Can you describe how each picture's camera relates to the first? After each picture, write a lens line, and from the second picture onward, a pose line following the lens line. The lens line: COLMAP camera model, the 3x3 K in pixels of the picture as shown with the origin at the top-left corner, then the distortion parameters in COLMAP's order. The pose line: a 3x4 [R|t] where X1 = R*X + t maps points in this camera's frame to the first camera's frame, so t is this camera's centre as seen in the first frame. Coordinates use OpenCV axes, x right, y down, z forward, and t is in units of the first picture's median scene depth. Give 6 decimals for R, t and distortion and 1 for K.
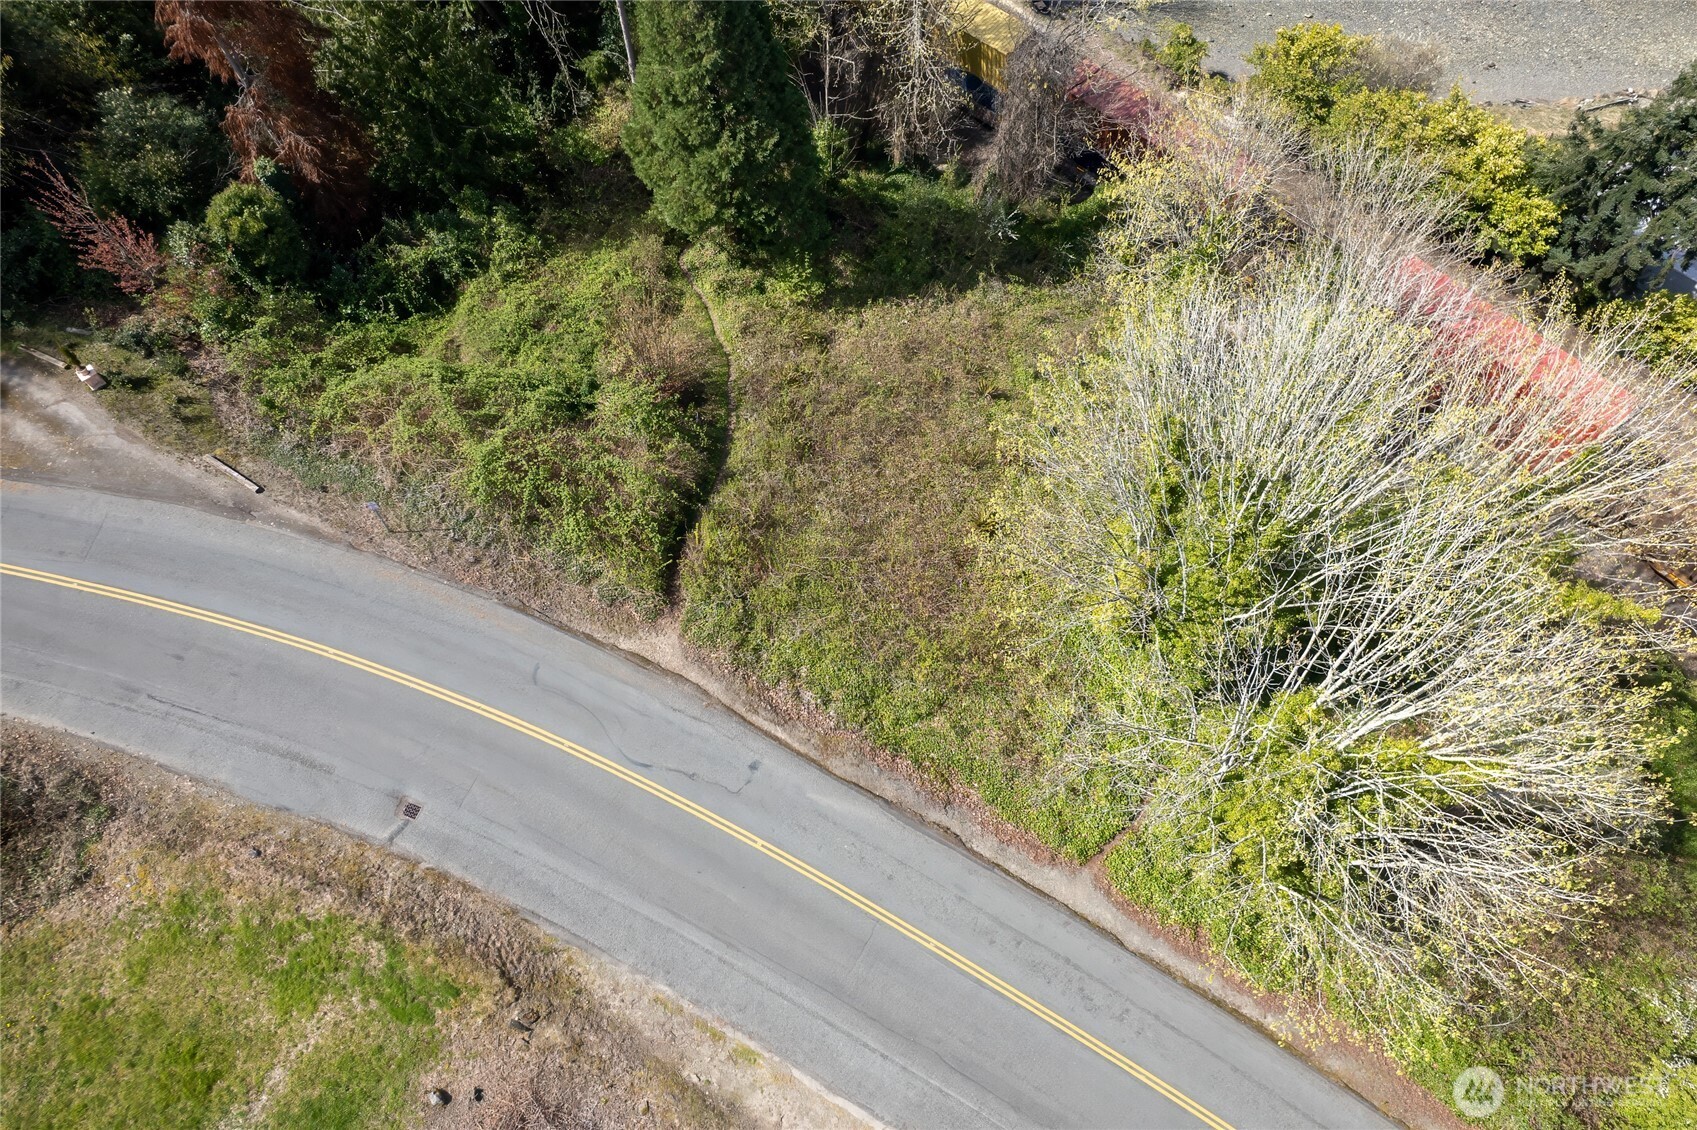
lens RADIAL K [[1087.1, 0, 848.5], [0, 1087.1, 565.0], [0, 0, 1]] dist [-0.069602, 0.061151]
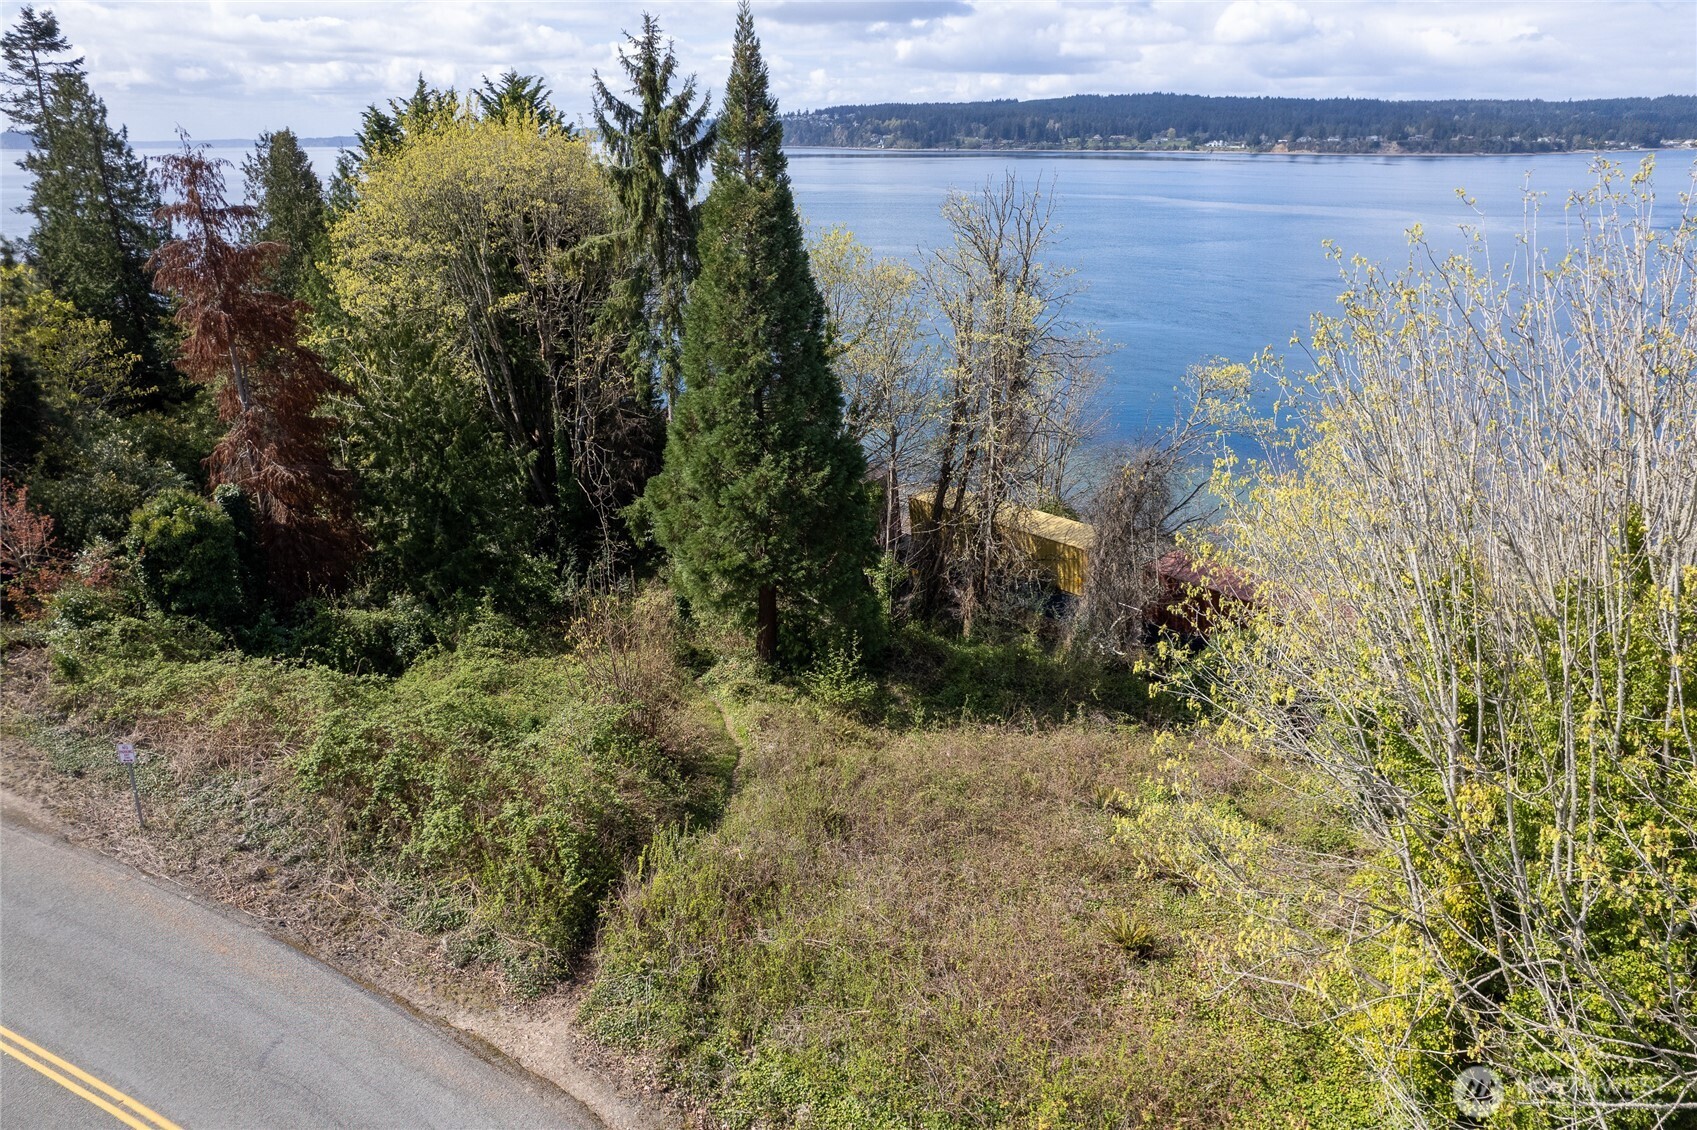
lens RADIAL K [[1087.1, 0, 848.5], [0, 1087.1, 565.0], [0, 0, 1]] dist [-0.069602, 0.061151]
pose [[0.997745, 0.029163, -0.060453, 0.002388], [-0.061913, 0.747698, -0.661146, 0.220988], [0.025920, 0.663398, 0.747817, 0.441436]]
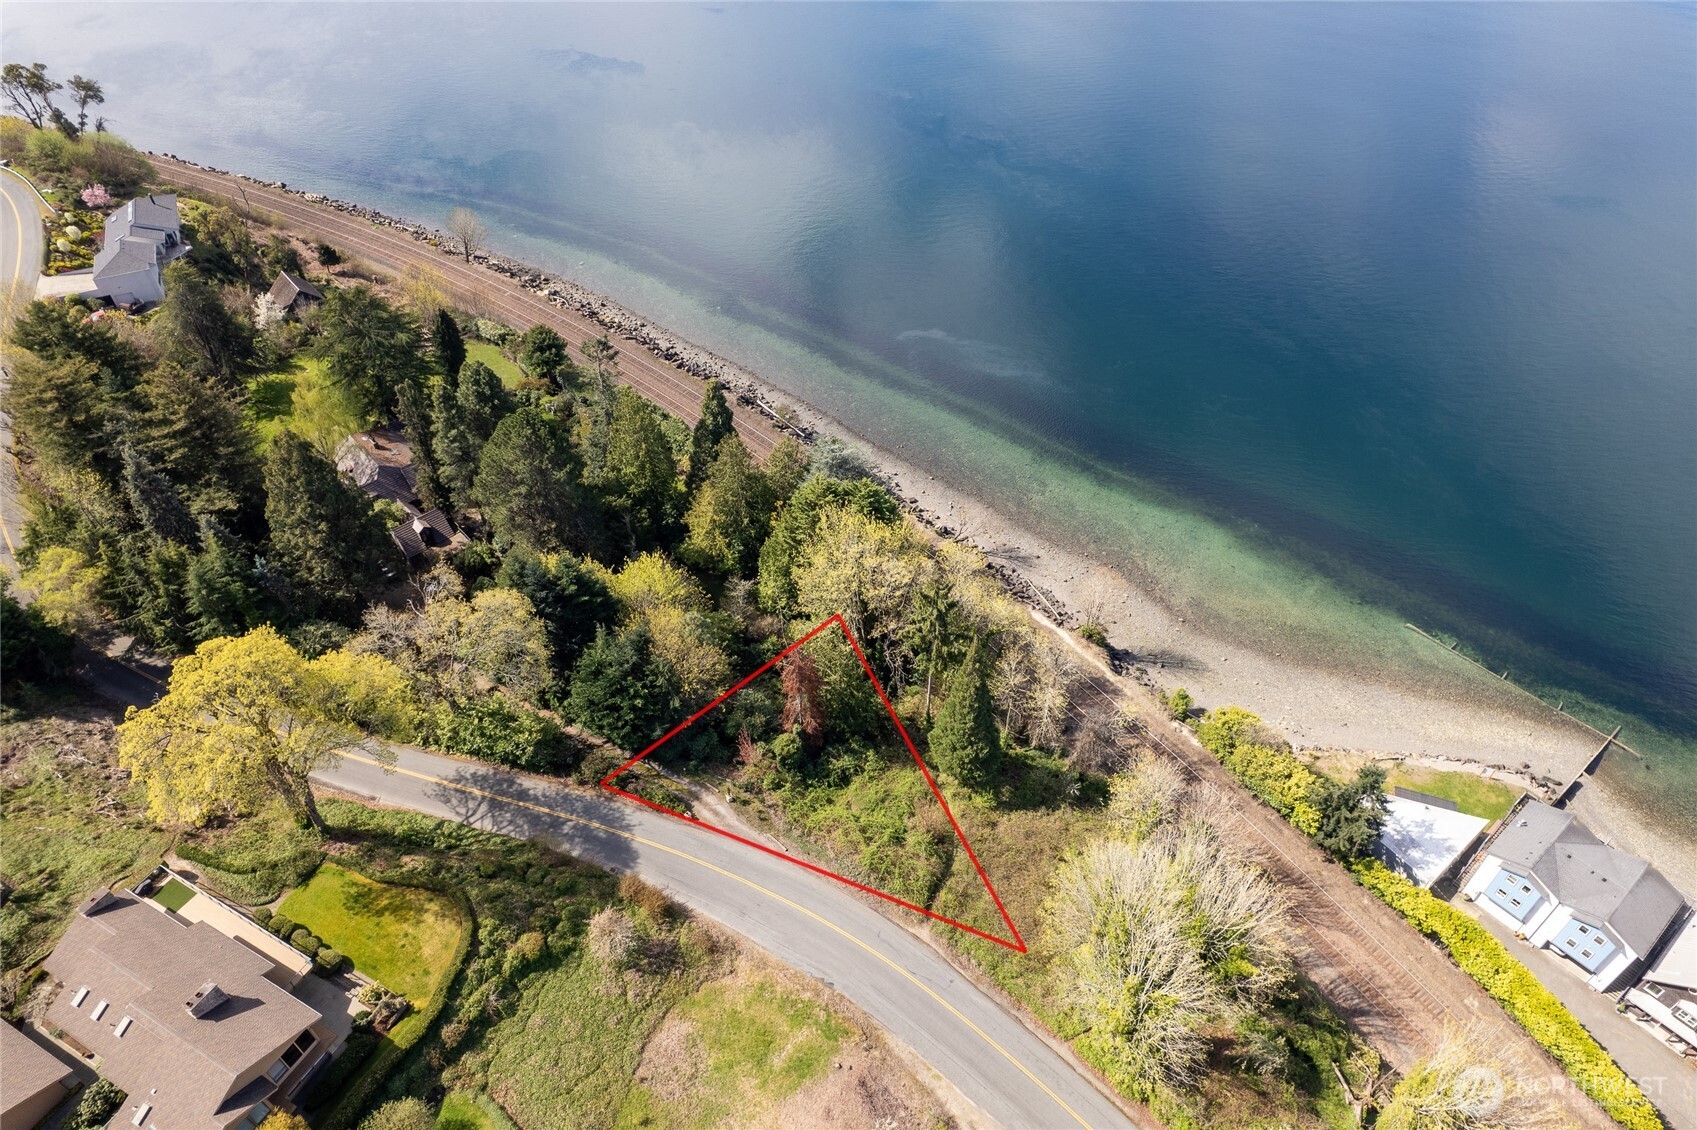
lens RADIAL K [[1087.1, 0, 848.5], [0, 1087.1, 565.0], [0, 0, 1]] dist [-0.069602, 0.061151]
pose [[0.979773, 0.134669, -0.148018, -0.072535], [-0.177938, 0.924720, -0.336498, 0.156162], [0.091559, 0.356030, 0.929978, -1.796019]]
